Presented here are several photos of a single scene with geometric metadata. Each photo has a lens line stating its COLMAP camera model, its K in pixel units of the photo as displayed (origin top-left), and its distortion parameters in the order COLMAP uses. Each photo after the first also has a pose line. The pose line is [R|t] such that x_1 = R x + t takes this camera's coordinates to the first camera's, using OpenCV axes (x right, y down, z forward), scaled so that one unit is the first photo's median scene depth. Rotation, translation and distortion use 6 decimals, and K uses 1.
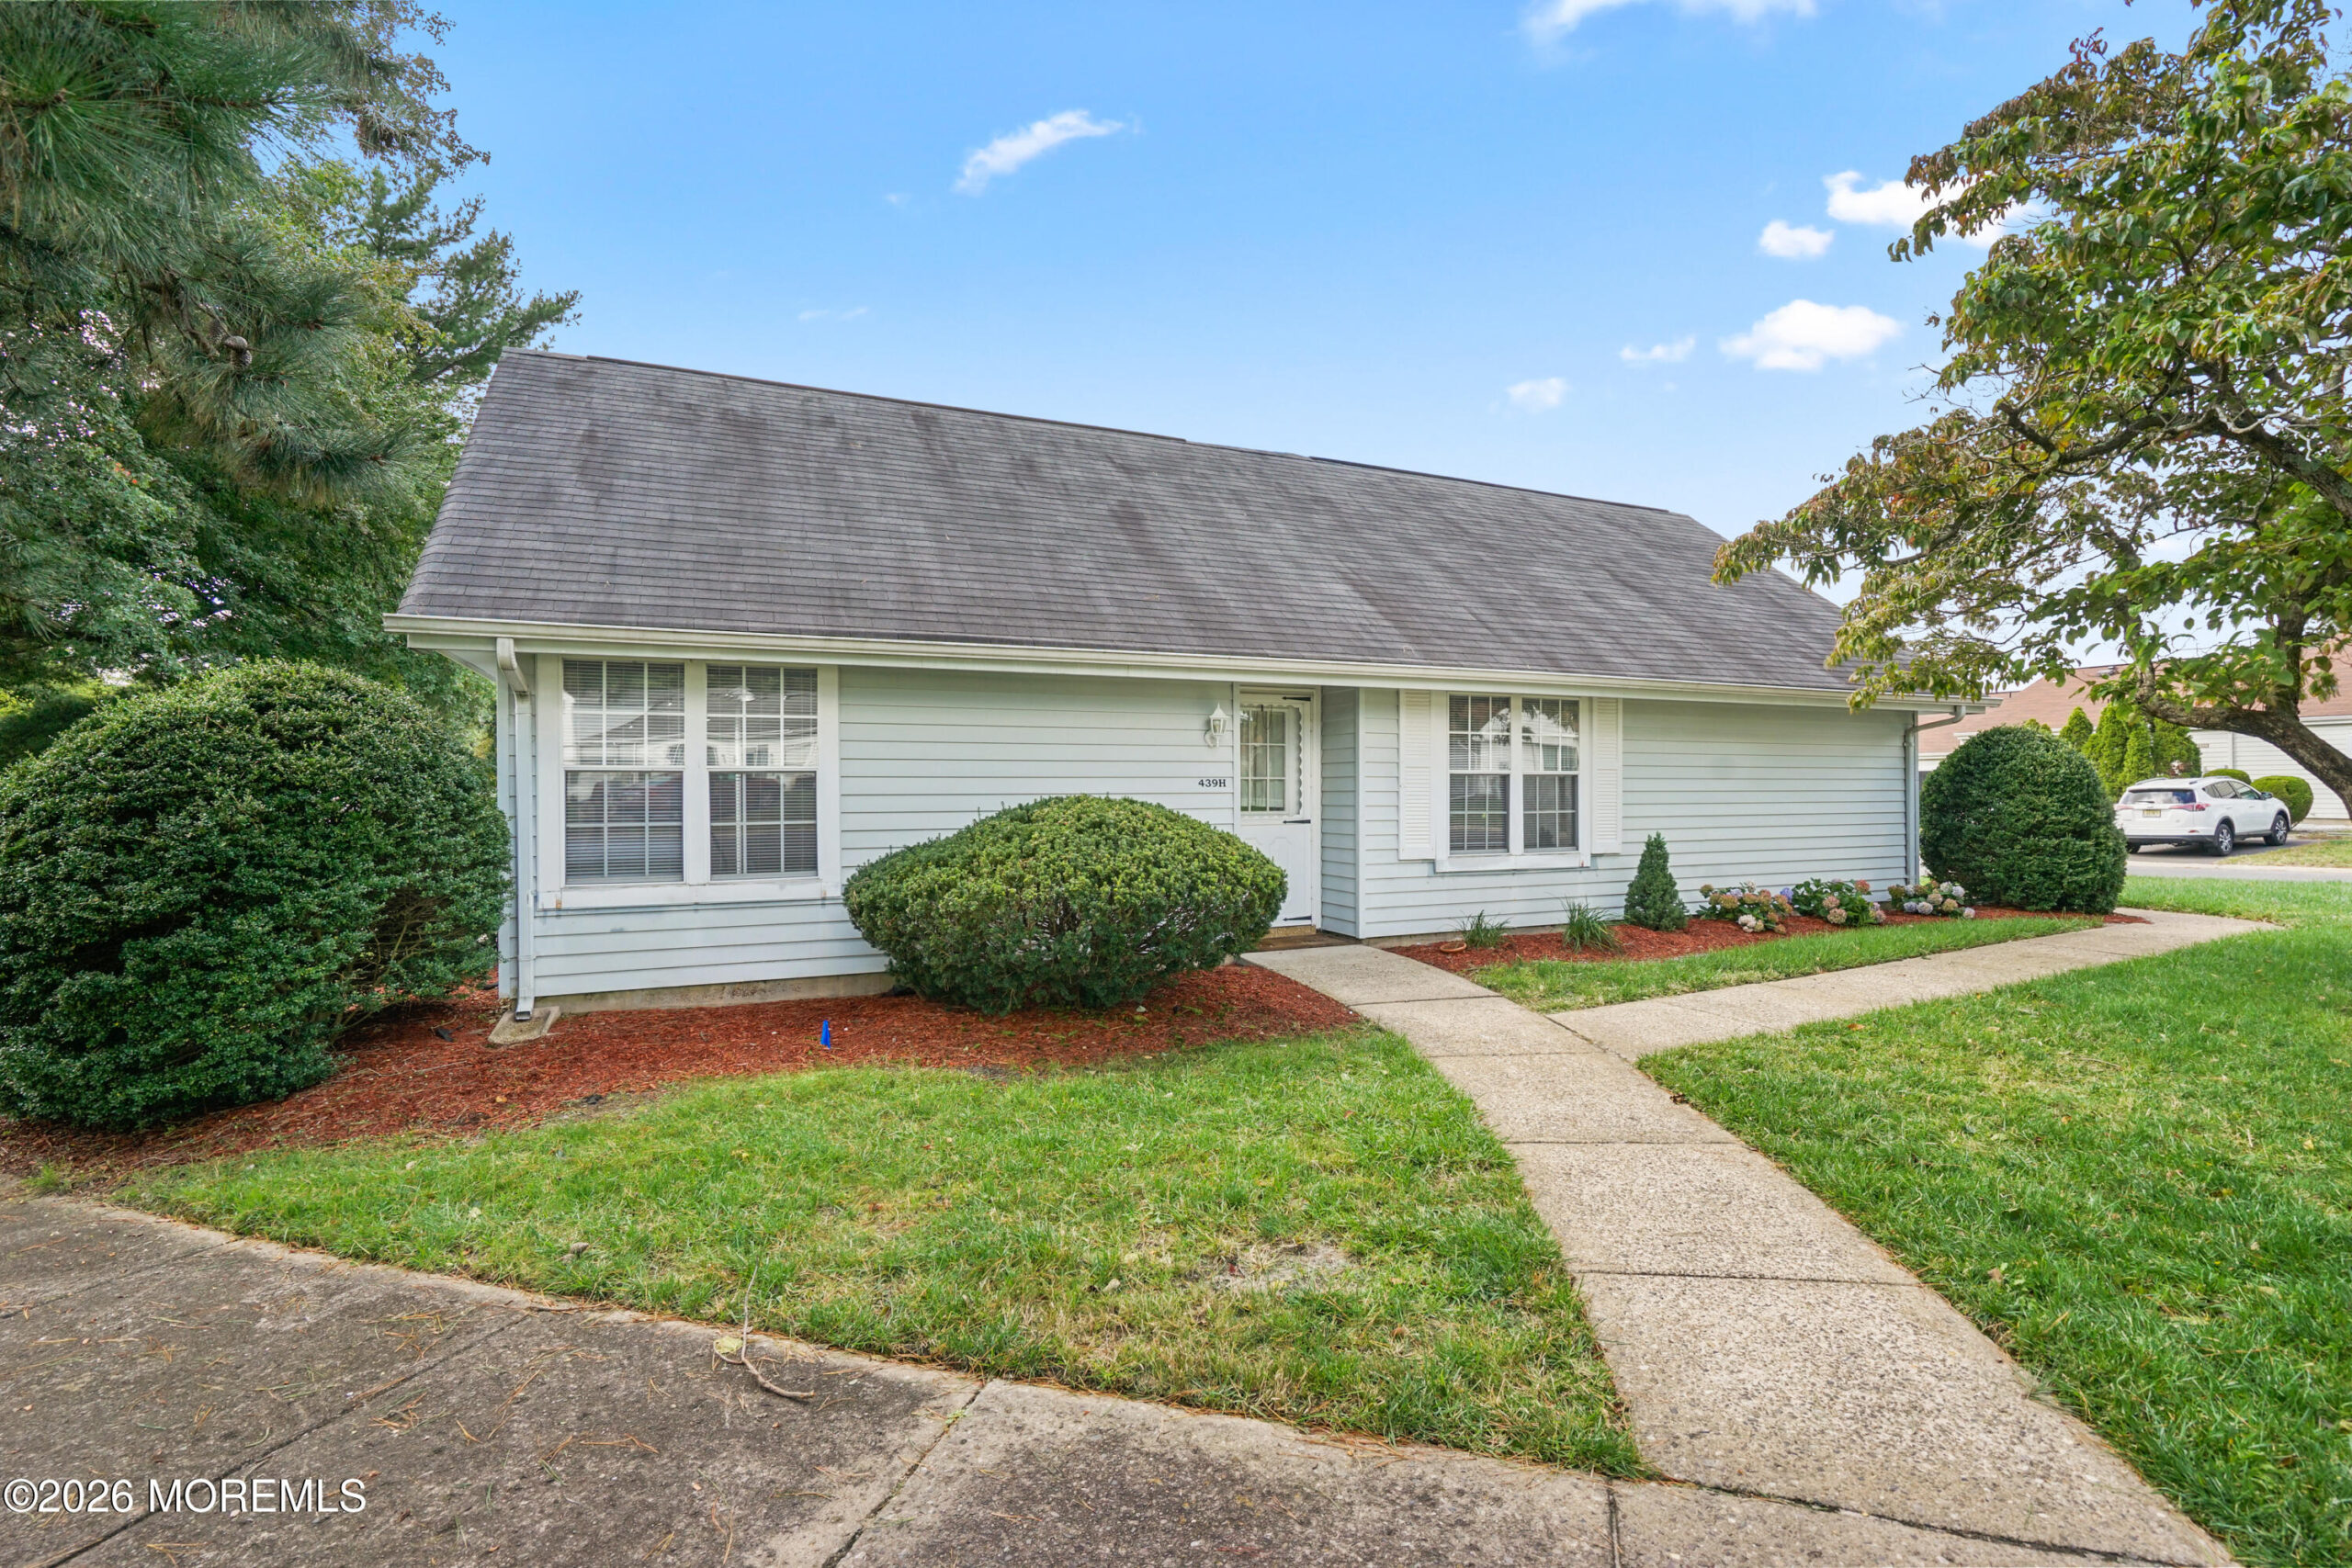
lens RADIAL K [[1056.7, 0, 1152.6], [0, 1056.7, 791.4], [0, 0, 1]] dist [-0.011591, -0.000041]
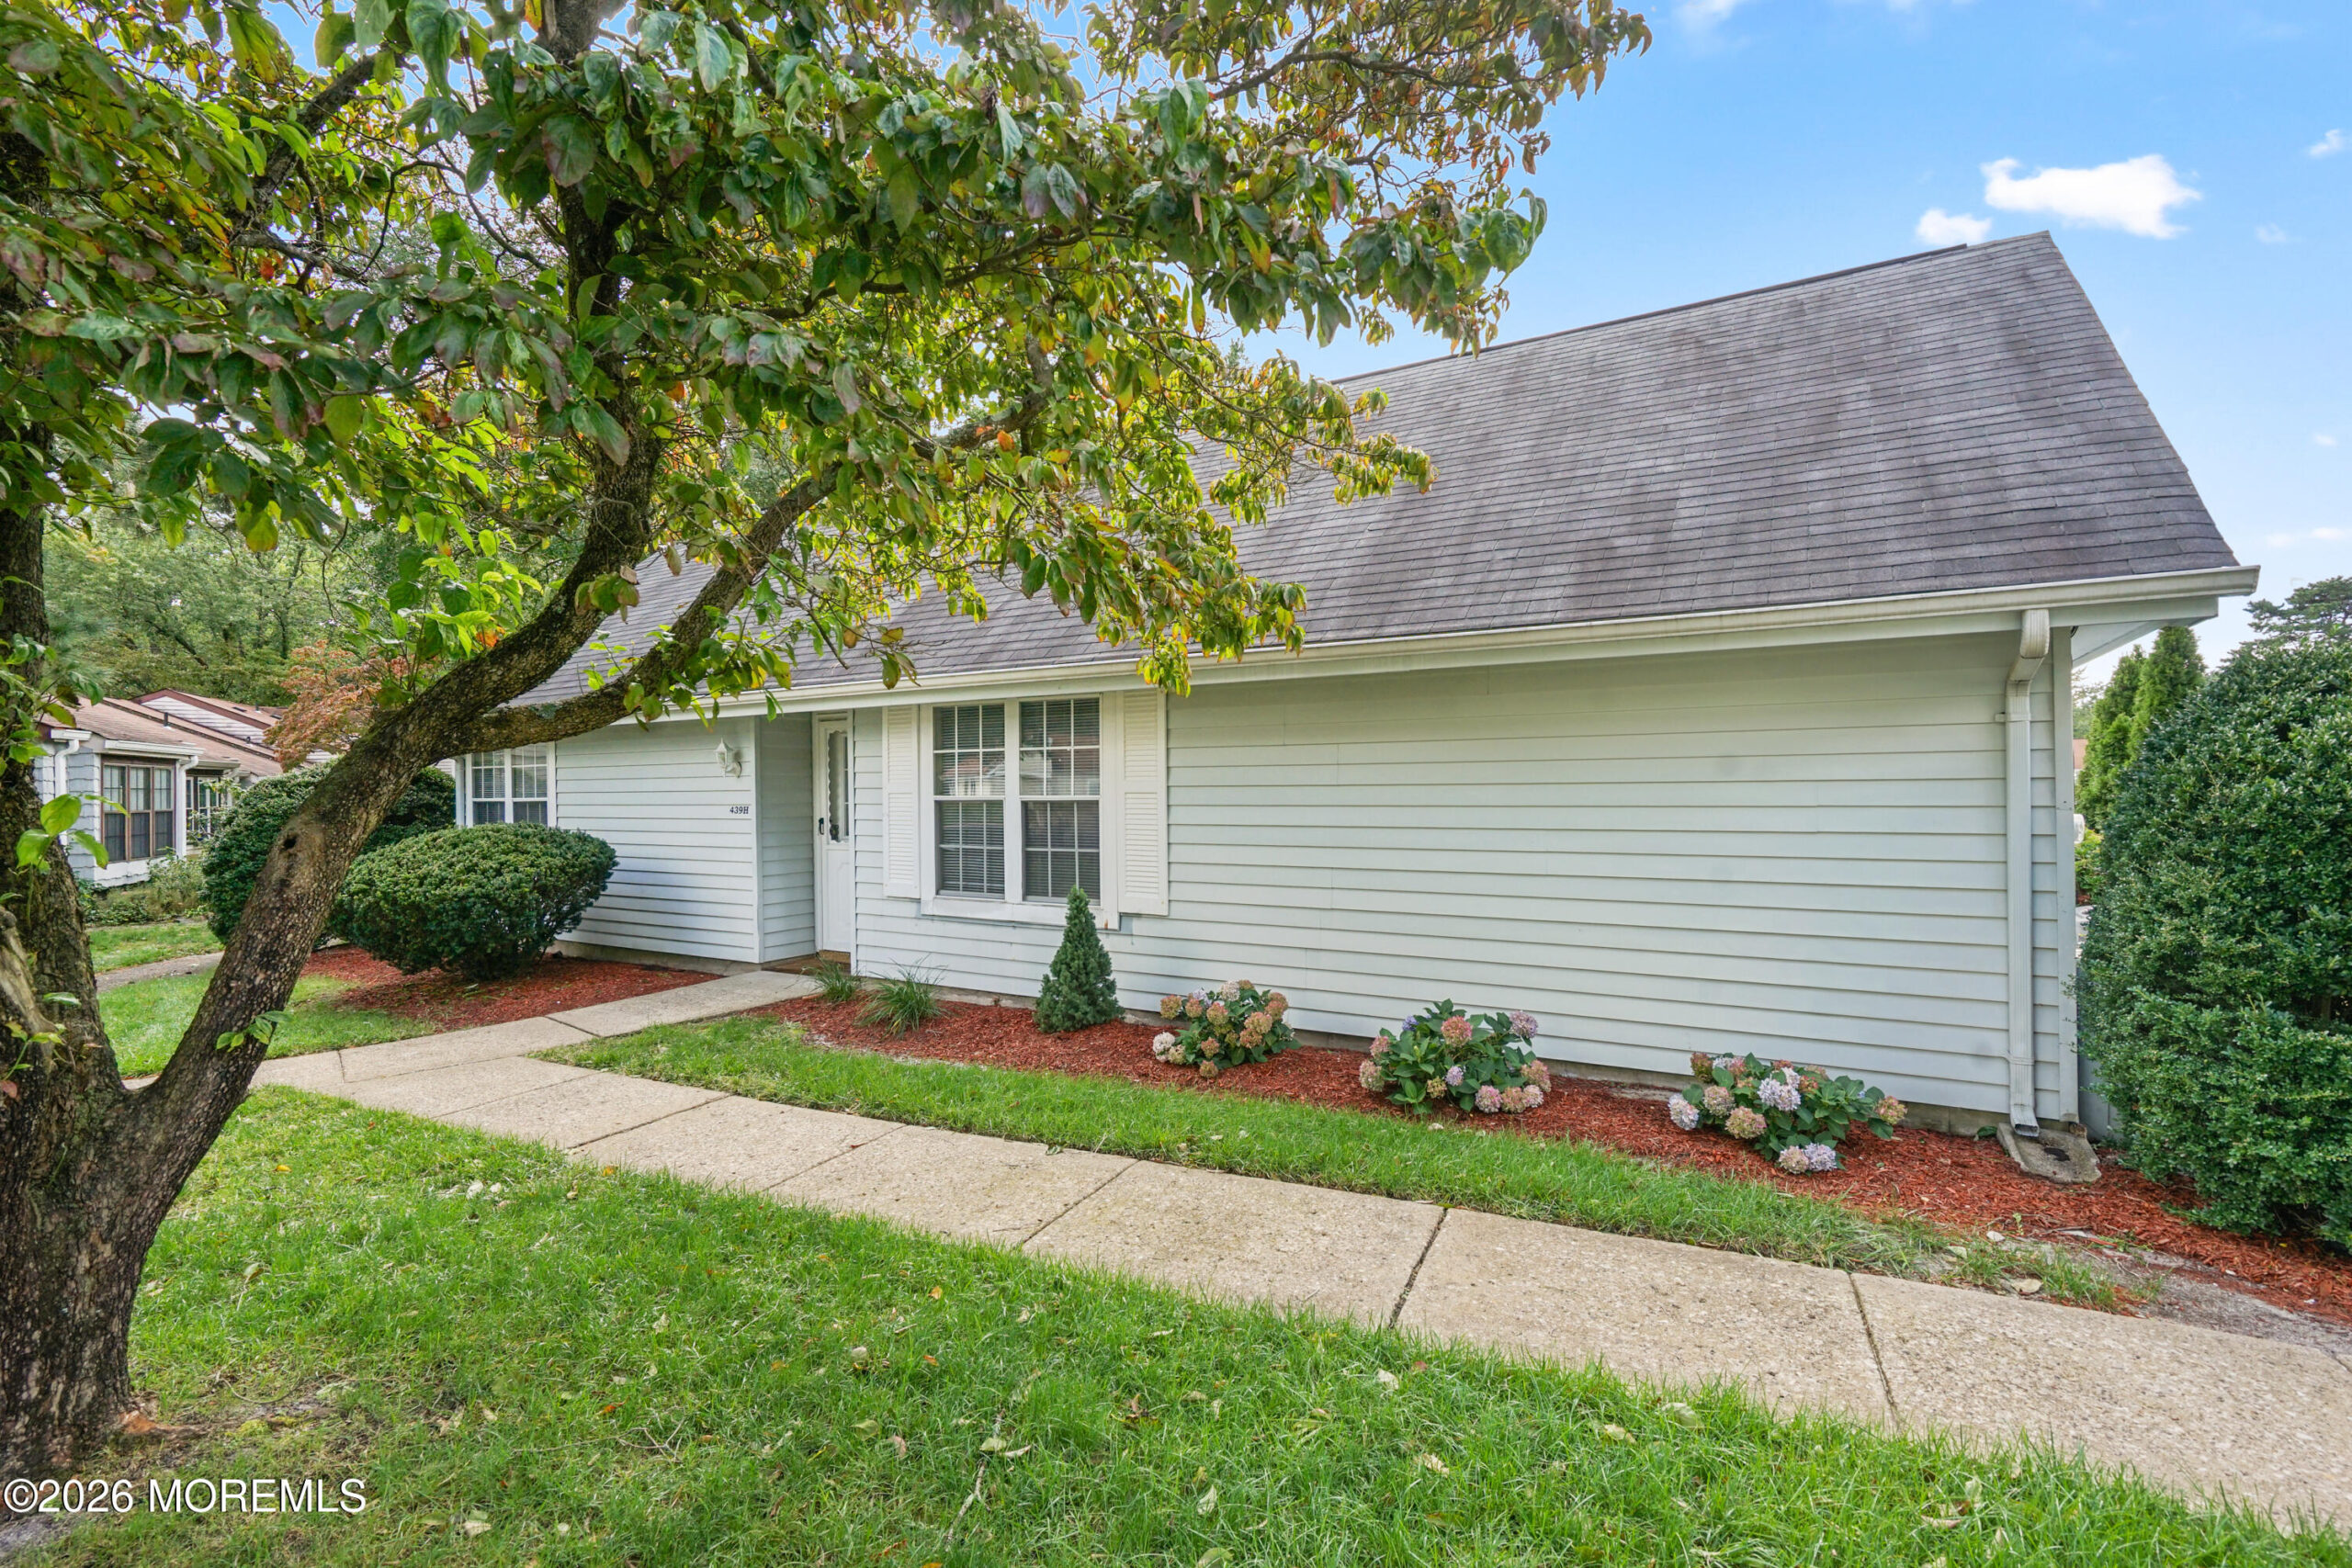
lens RADIAL K [[1056.7, 0, 1152.6], [0, 1056.7, 791.4], [0, 0, 1]] dist [-0.011591, -0.000041]
pose [[0.574826, -0.006169, -0.818253, 1.127347], [-0.003453, 0.999944, -0.009965, -0.016674], [0.818269, 0.008553, 0.574772, 0.681357]]
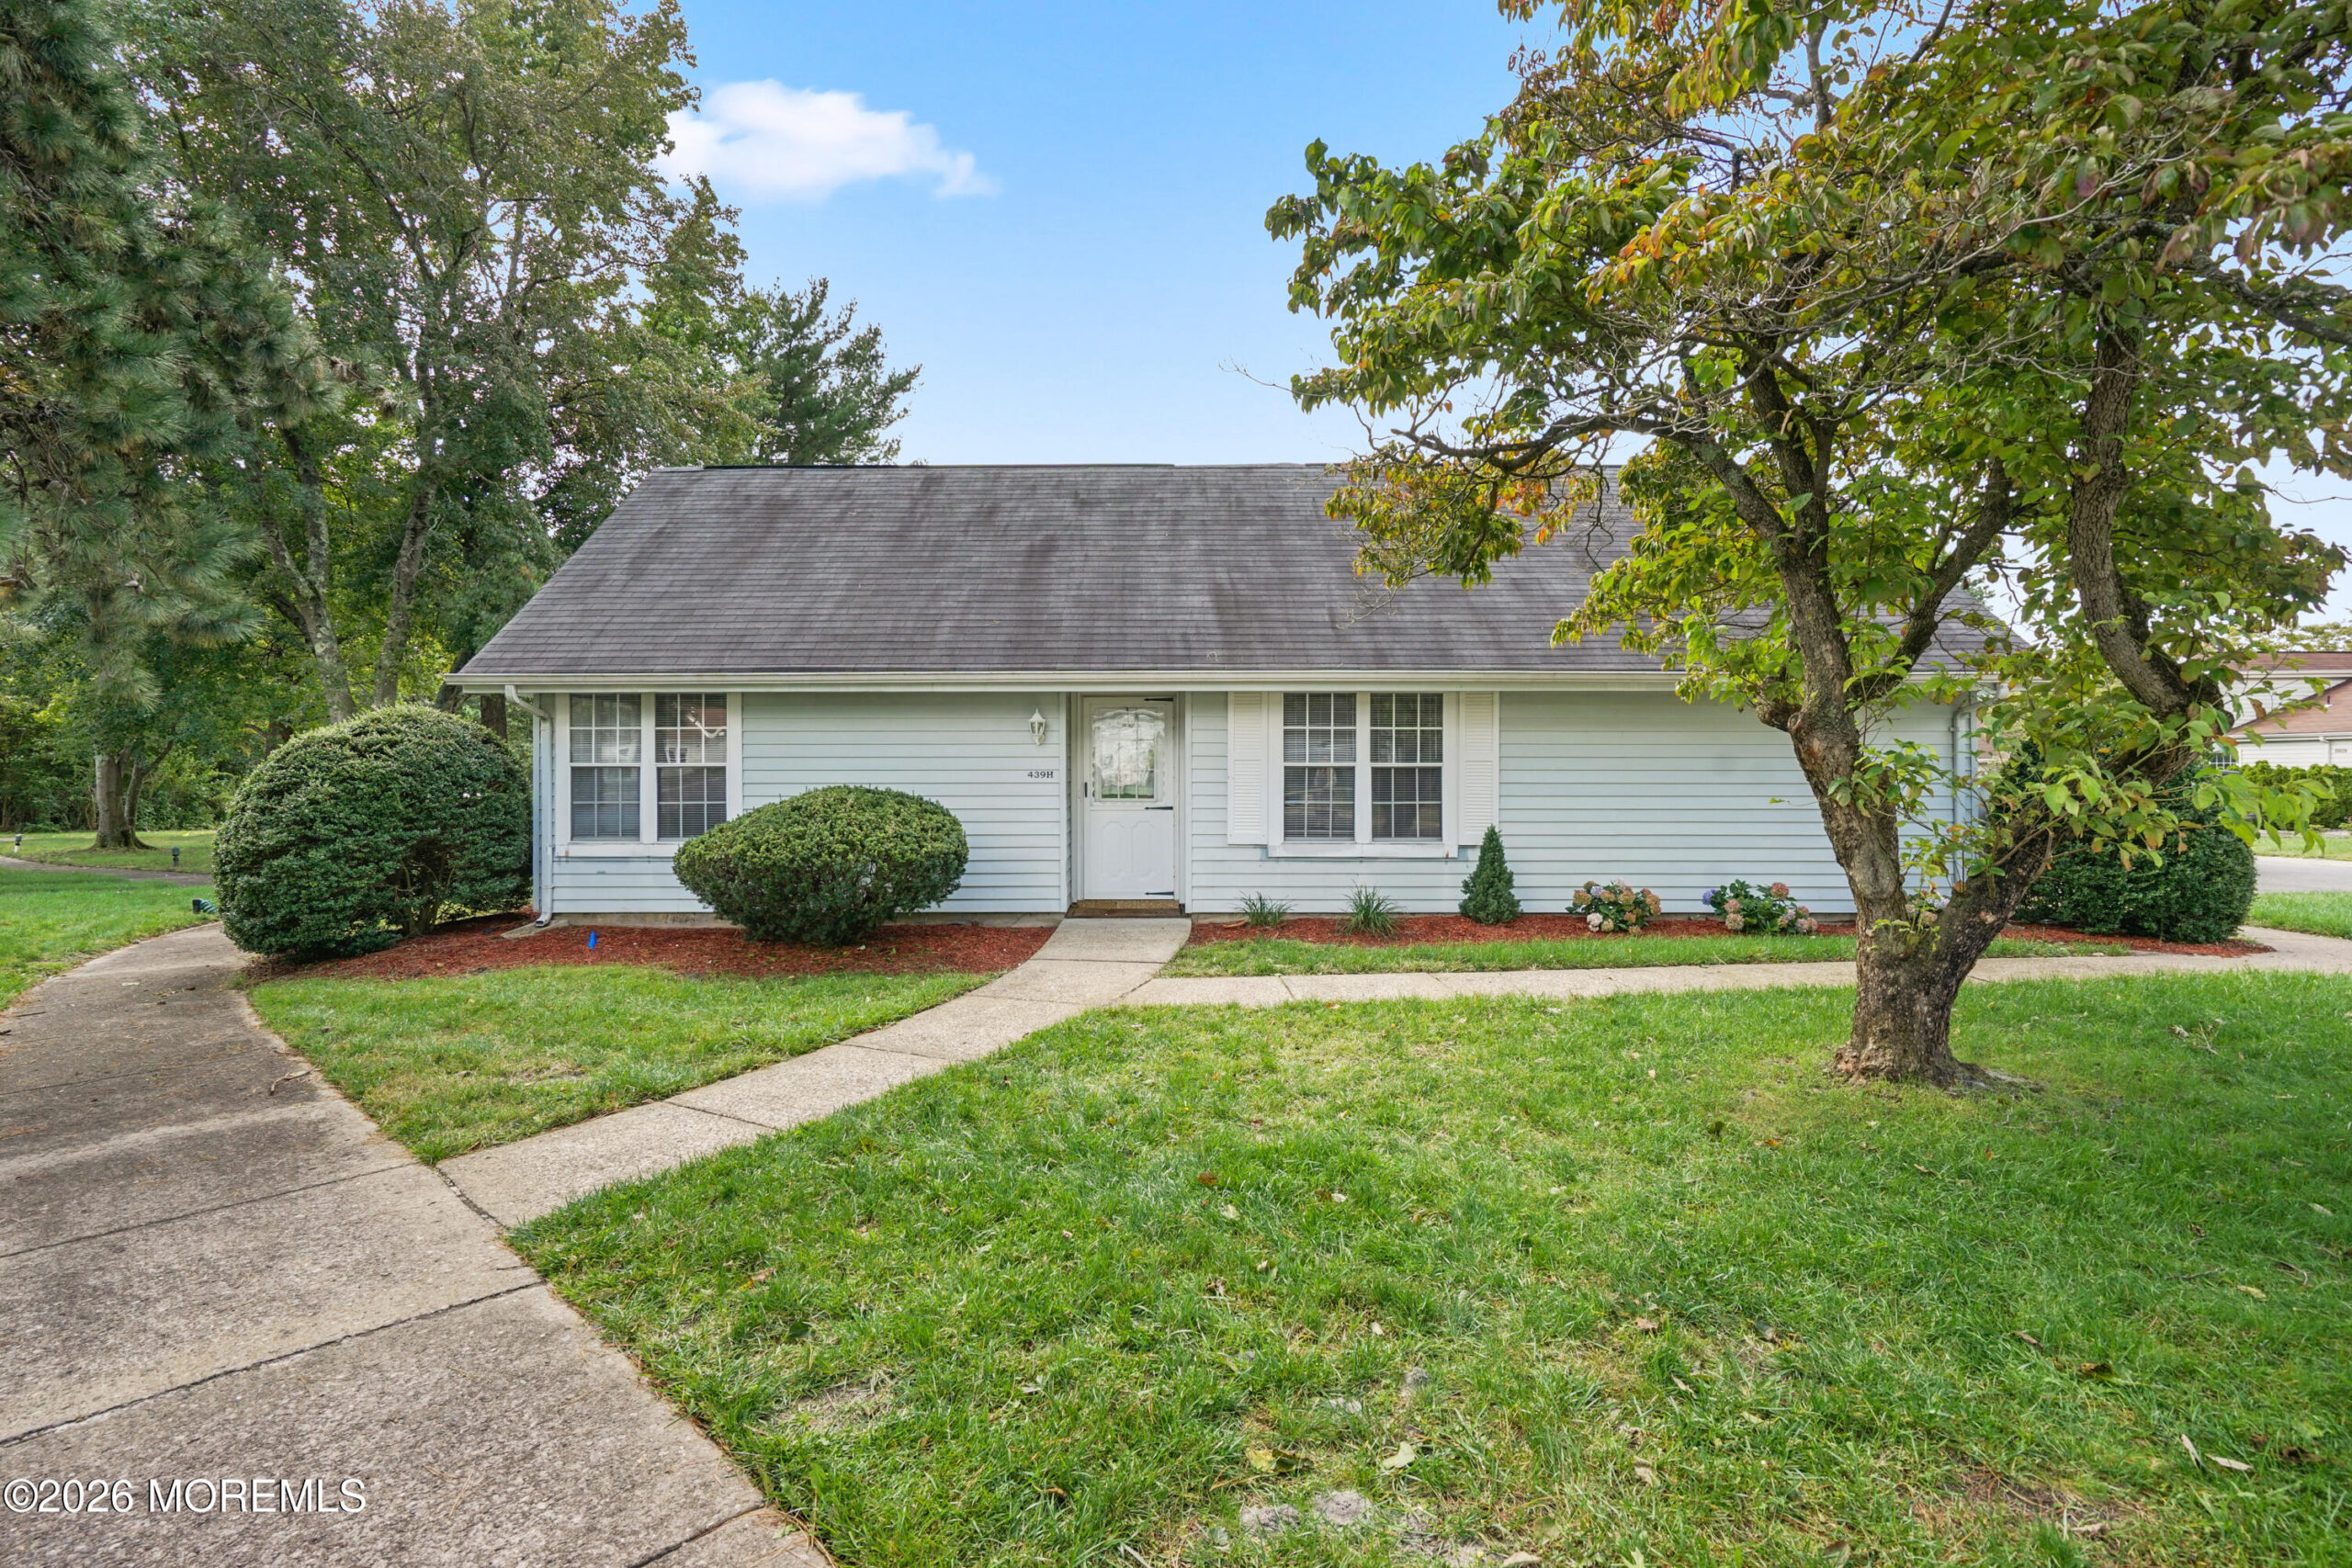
lens RADIAL K [[1062.9, 0, 1153.5], [0, 1062.9, 743.2], [0, 0, 1]] dist [-0.011216, -0.000181]
pose [[0.917451, -0.005902, -0.397806, 0.617606], [-0.003674, 0.999722, -0.023304, -0.015496], [0.397832, 0.022842, 0.917174, -0.060450]]
